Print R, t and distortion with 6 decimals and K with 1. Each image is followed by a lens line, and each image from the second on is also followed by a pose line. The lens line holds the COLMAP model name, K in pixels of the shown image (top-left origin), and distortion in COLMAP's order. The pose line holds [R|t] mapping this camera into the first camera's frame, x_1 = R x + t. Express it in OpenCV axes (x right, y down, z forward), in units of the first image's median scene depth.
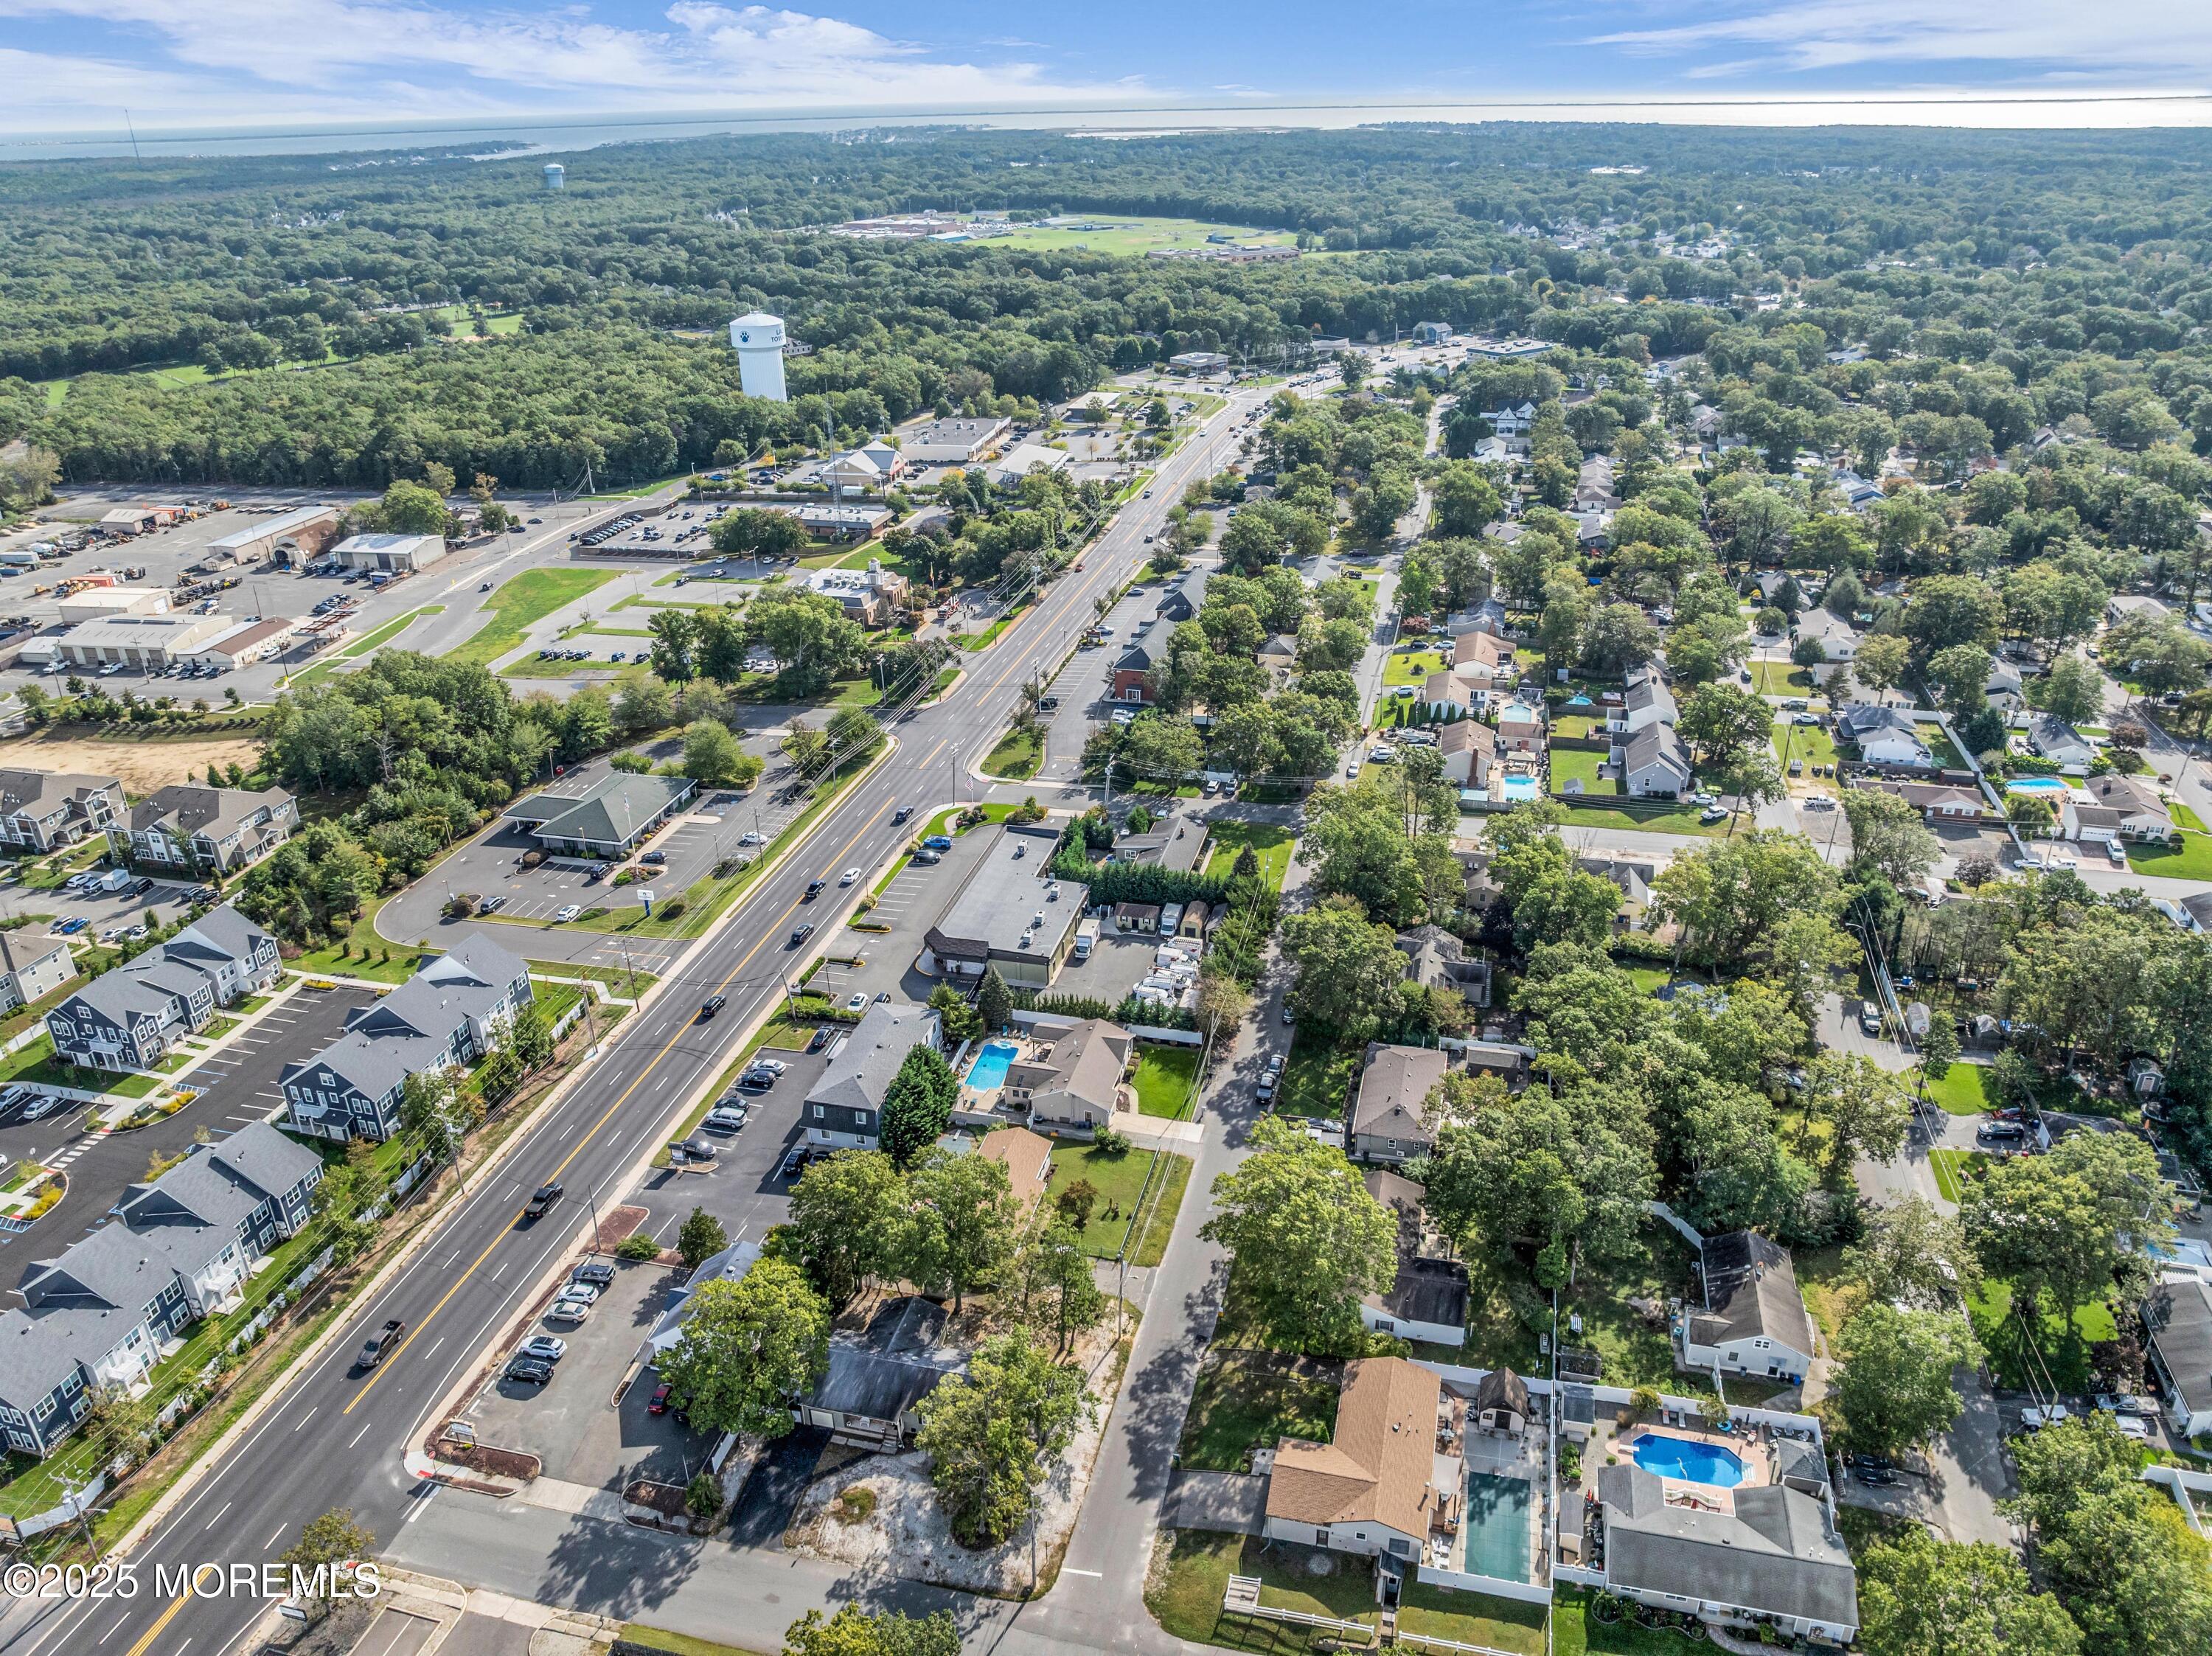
lens RADIAL K [[1582.5, 0, 1102.0], [0, 1582.5, 804.7], [0, 0, 1]] dist [0.041351, -0.076745]
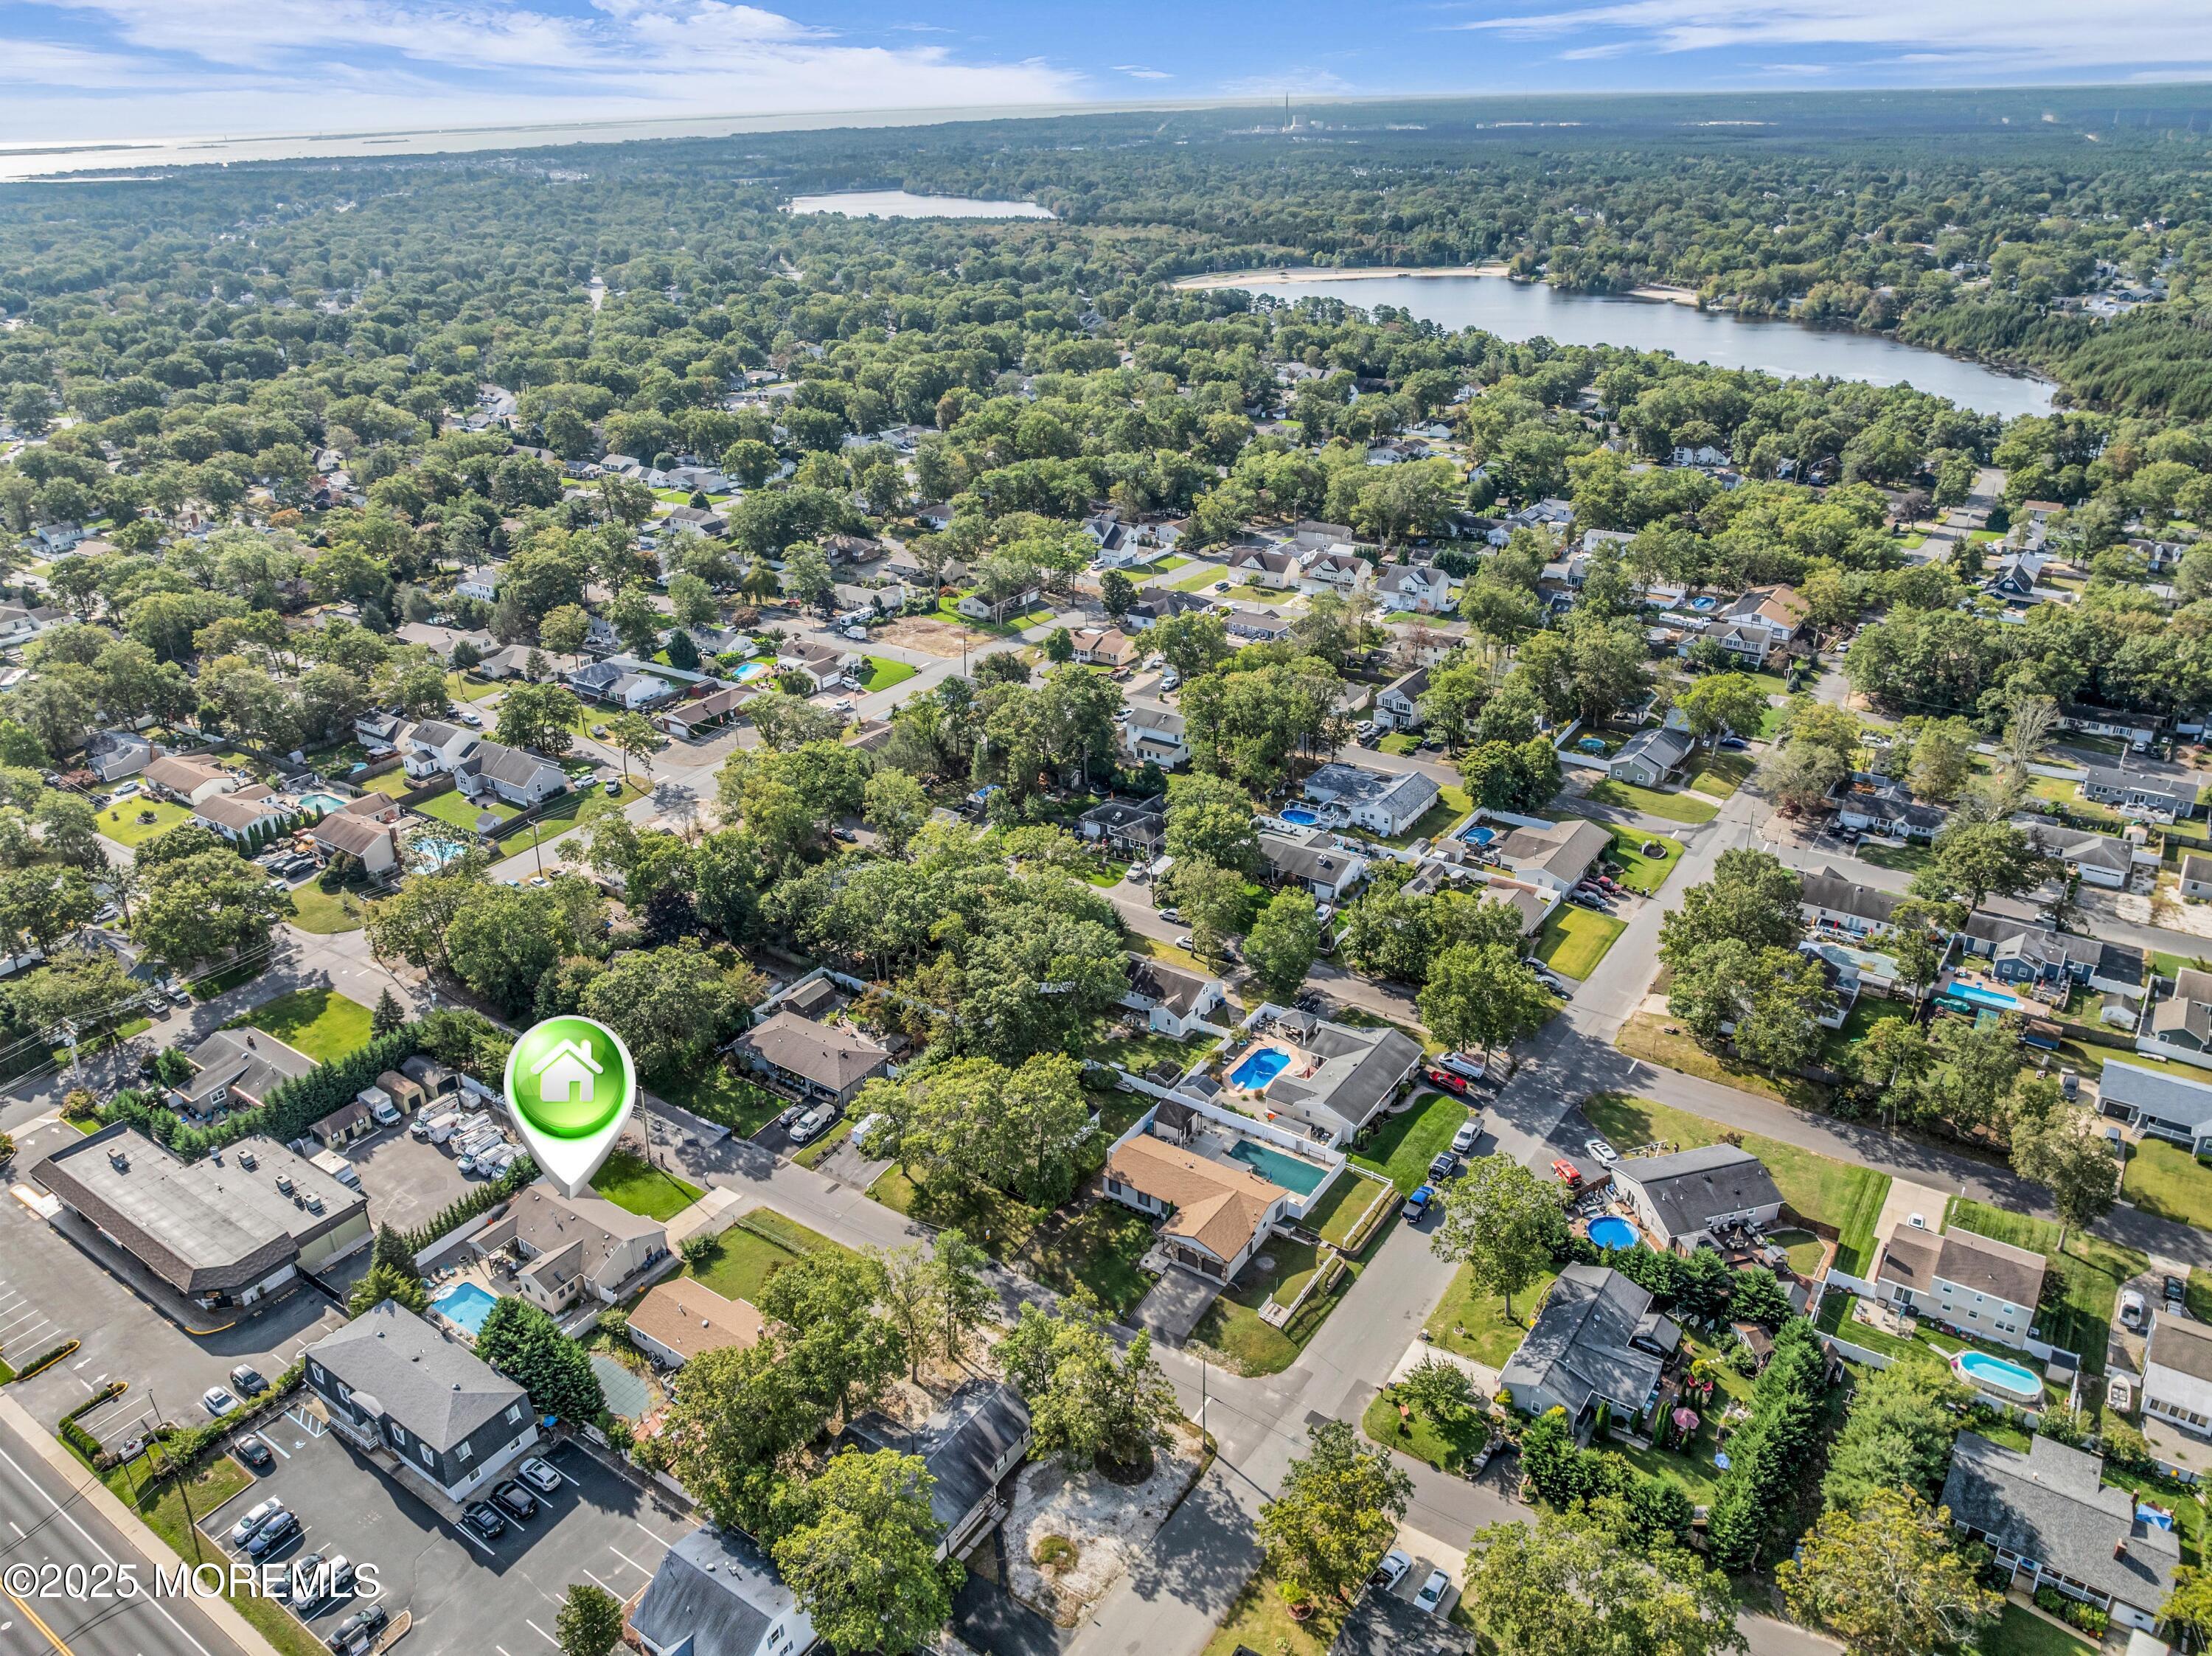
lens RADIAL K [[1582.5, 0, 1102.0], [0, 1582.5, 804.7], [0, 0, 1]] dist [0.041351, -0.076745]
pose [[0.365247, -0.388735, 0.845860, -0.759967], [0.418371, 0.880251, 0.223885, -0.156203], [-0.831601, 0.272110, 0.484145, 0.379449]]
